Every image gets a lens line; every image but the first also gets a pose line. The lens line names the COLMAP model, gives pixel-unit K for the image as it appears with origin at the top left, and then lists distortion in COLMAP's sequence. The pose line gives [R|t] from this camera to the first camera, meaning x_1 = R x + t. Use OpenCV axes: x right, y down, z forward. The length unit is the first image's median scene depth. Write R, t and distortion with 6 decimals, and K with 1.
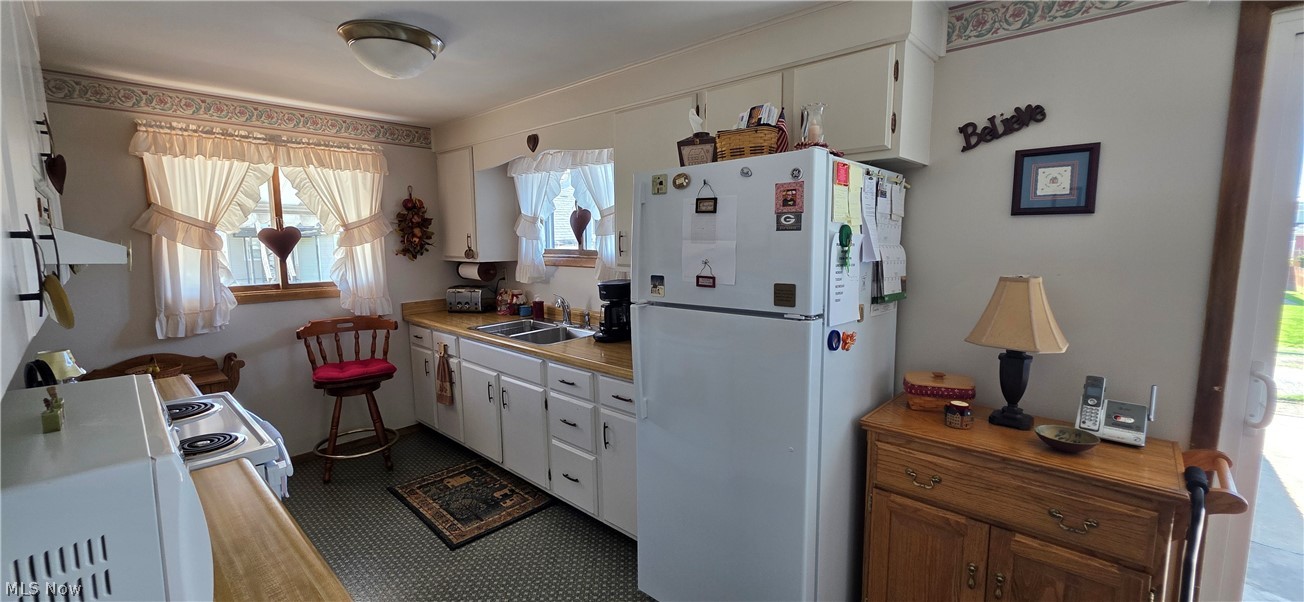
lens RADIAL K [[525.9, 0, 651.5], [0, 525.9, 300.8], [0, 0, 1]] dist [0.001285, -0.000478]
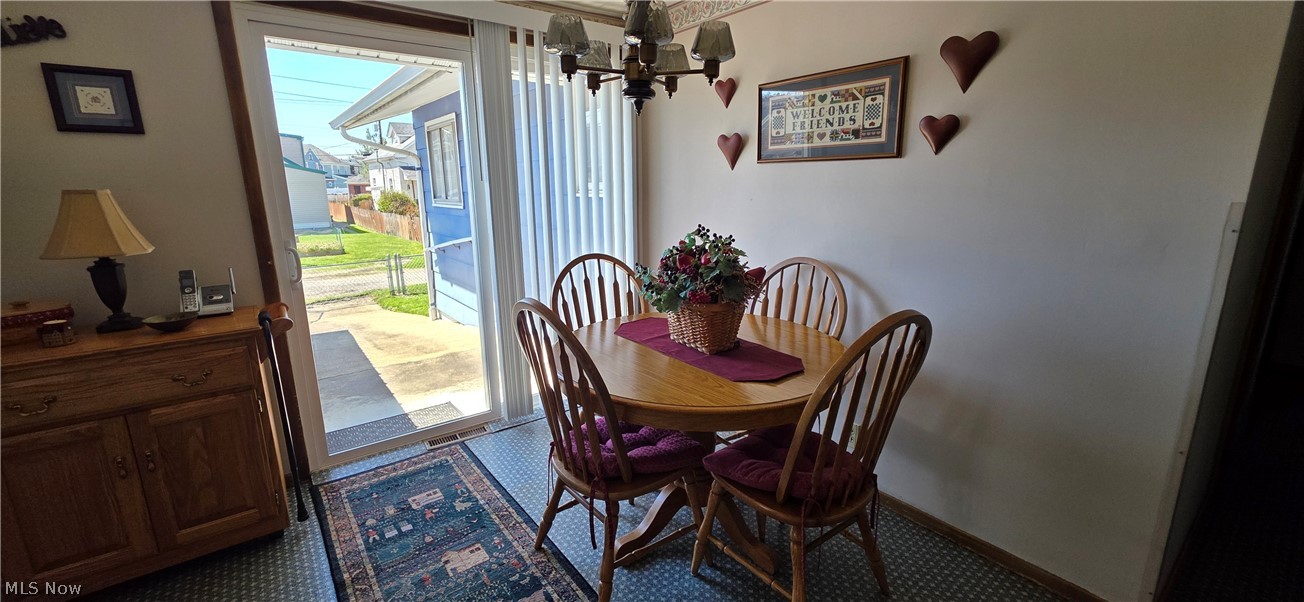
lens RADIAL K [[525.9, 0, 653.4], [0, 525.9, 301.1], [0, 0, 1]] dist [0.001285, -0.000478]
pose [[0.172807, -0.213188, 0.961607, -0.171616], [0.121419, 0.973459, 0.193995, 0.109821], [-0.977443, 0.083234, 0.194105, -0.311138]]
